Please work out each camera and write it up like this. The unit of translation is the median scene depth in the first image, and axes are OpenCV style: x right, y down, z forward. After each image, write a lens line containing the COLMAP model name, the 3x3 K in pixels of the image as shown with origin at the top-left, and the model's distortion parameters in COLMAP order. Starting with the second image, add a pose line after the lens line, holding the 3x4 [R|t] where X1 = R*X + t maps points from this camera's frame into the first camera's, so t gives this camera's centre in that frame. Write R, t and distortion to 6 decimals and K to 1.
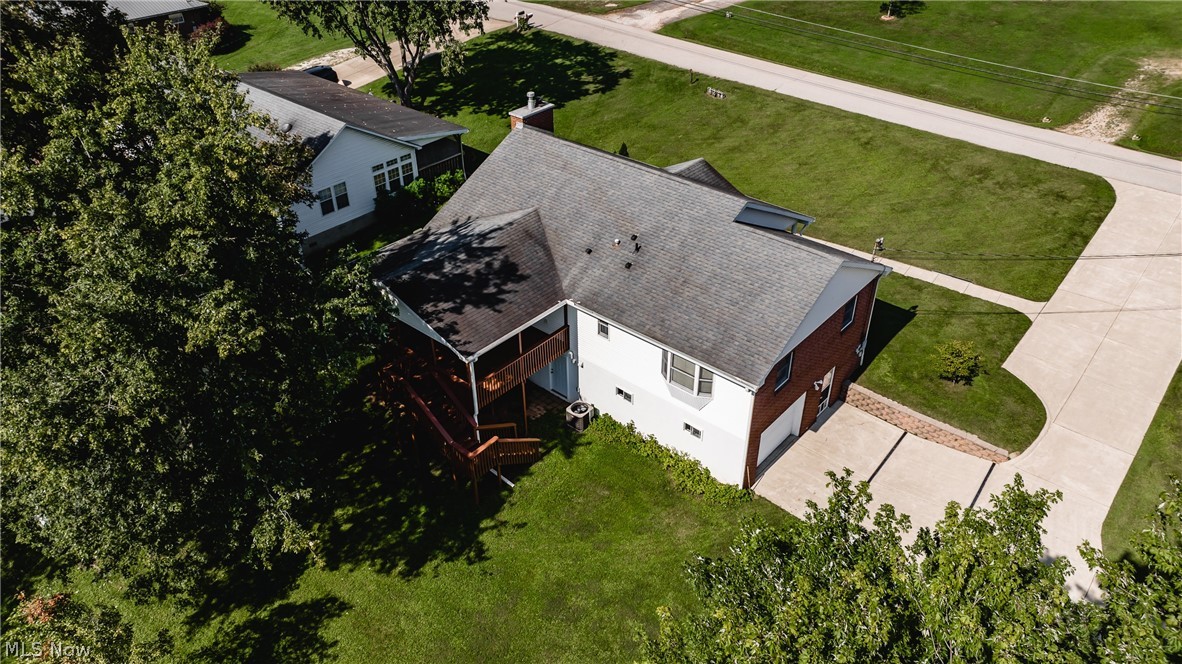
lens RADIAL K [[855.8, 0, 591.0], [0, 855.8, 332.0], [0, 0, 1]] dist [-0.010109, -0.001106]
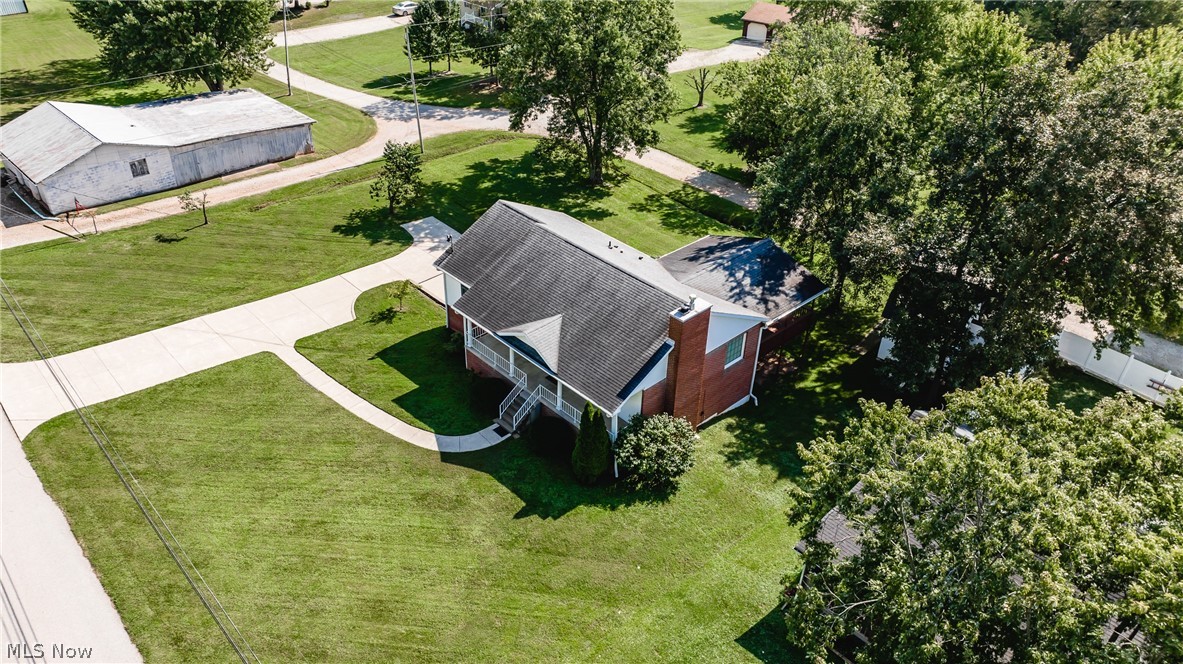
lens RADIAL K [[856.6, 0, 591.5], [0, 856.6, 332.0], [0, 0, 1]] dist [-0.010109, -0.001106]
pose [[-0.992787, -0.070138, 0.097233, -0.065893], [0.064710, 0.369257, 0.927072, -1.026020], [-0.100927, 0.926677, -0.362055, 1.176484]]
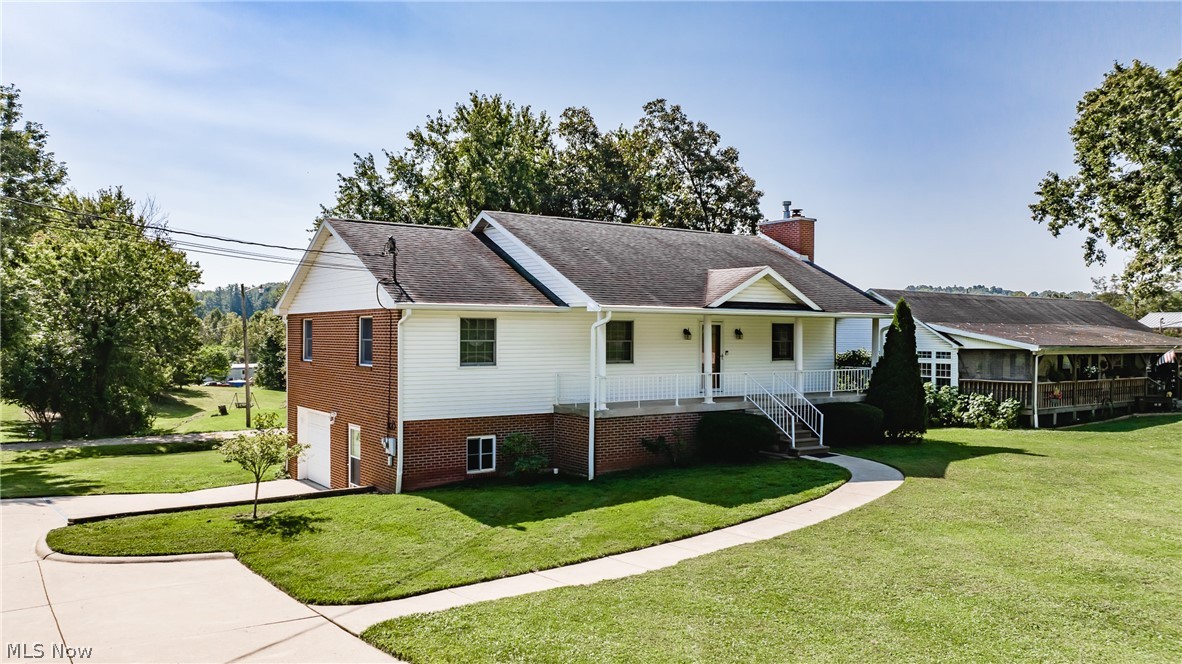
lens RADIAL K [[855.8, 0, 591.0], [0, 855.8, 332.0], [0, 0, 1]] dist [-0.010109, -0.001106]
pose [[-0.258984, -0.017183, -0.965729, 0.634564], [-0.544888, 0.828151, 0.131390, -0.147550], [0.797512, 0.560242, -0.223841, 0.903197]]
